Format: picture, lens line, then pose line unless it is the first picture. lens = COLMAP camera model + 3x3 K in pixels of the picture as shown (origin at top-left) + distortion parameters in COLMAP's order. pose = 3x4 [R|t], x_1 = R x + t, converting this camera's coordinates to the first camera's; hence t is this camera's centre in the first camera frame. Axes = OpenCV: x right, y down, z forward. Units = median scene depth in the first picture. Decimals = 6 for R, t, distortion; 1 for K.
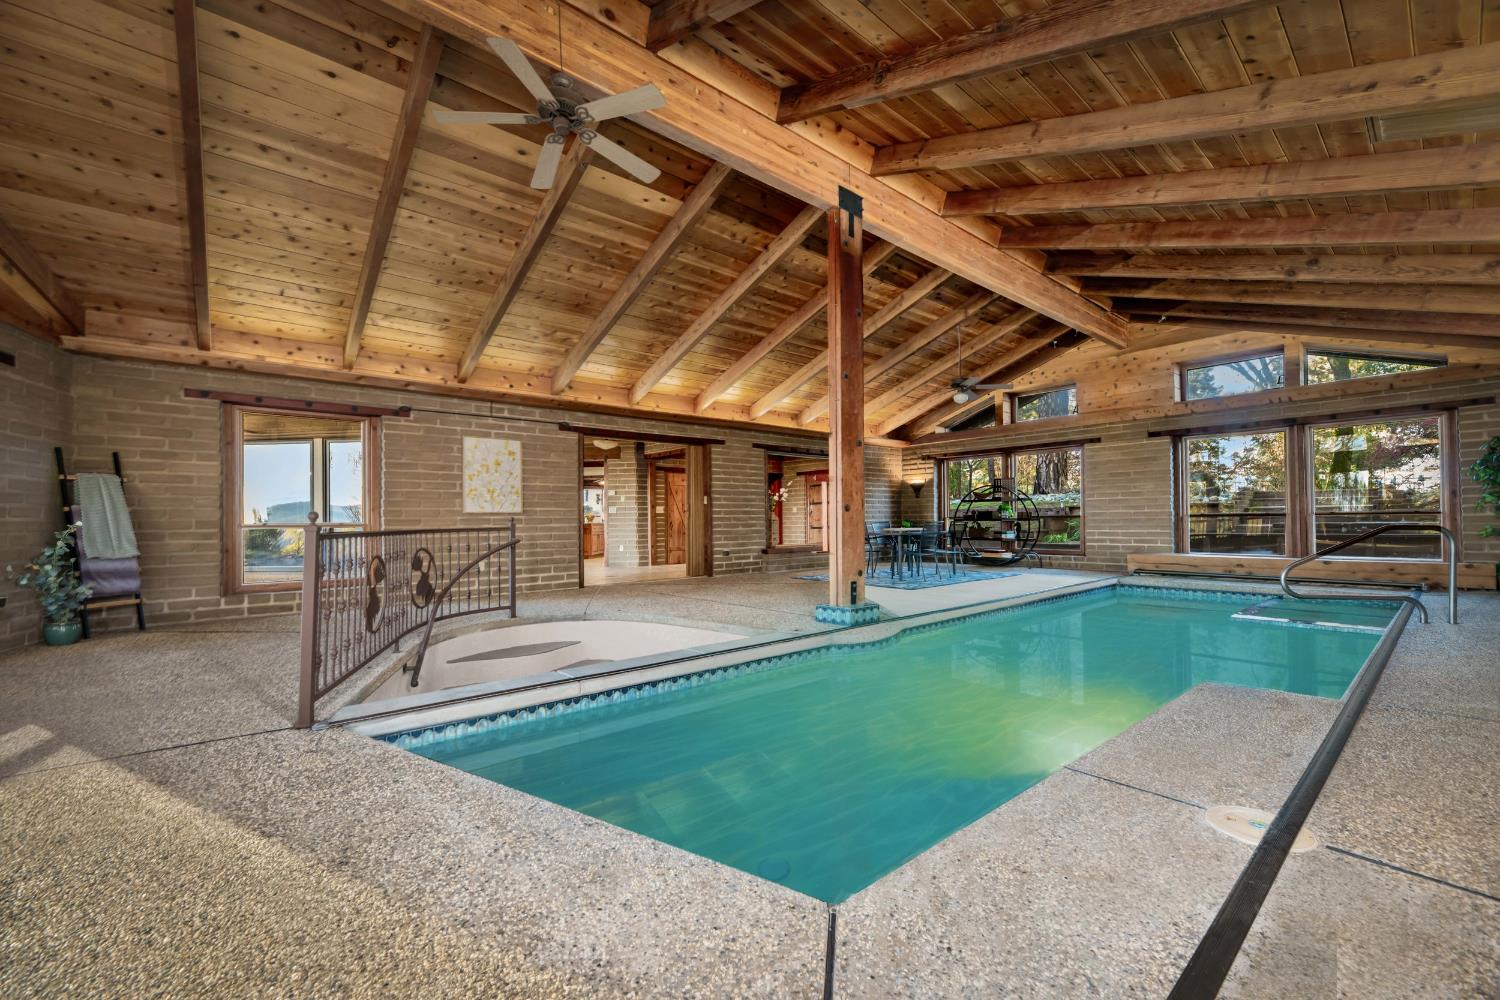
lens RADIAL K [[602.5, 0, 748.7], [0, 602.5, 521.7], [0, 0, 1]] dist [0.000345, 0.000088]
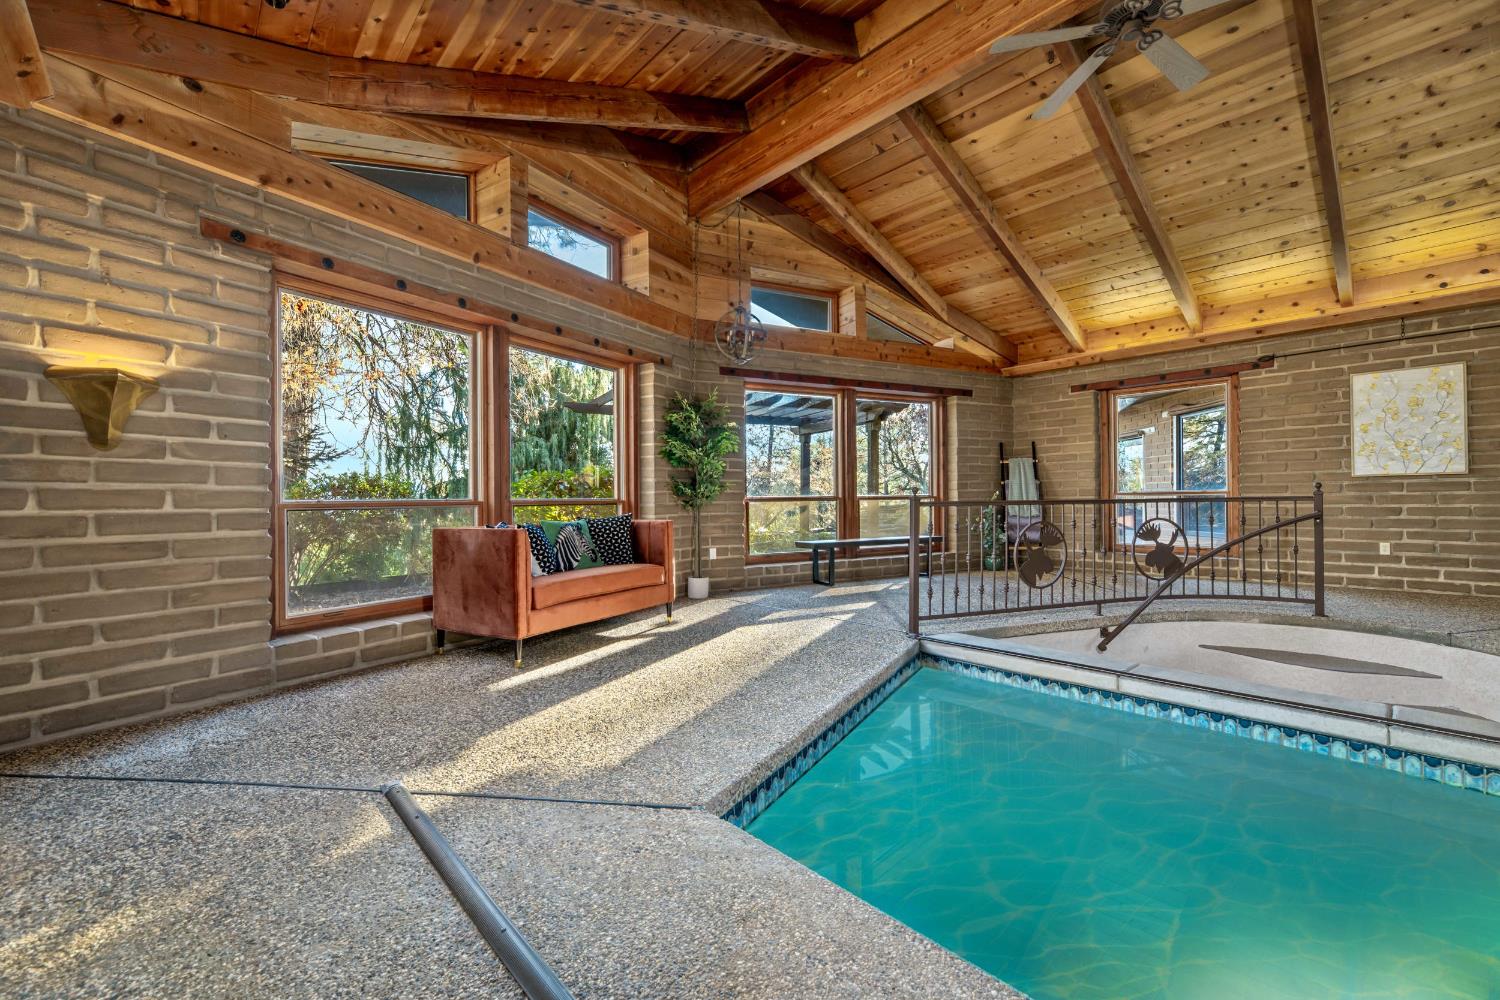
lens RADIAL K [[617.5, 0, 750.0], [0, 617.5, 500.0], [0, 0, 1]] dist [0.000061, 0.000051]
pose [[0.045588, 0.011661, -0.998892, 0.294047], [0.011887, 0.999855, 0.012215, -0.003068], [0.998890, -0.012430, 0.045443, 0.218022]]
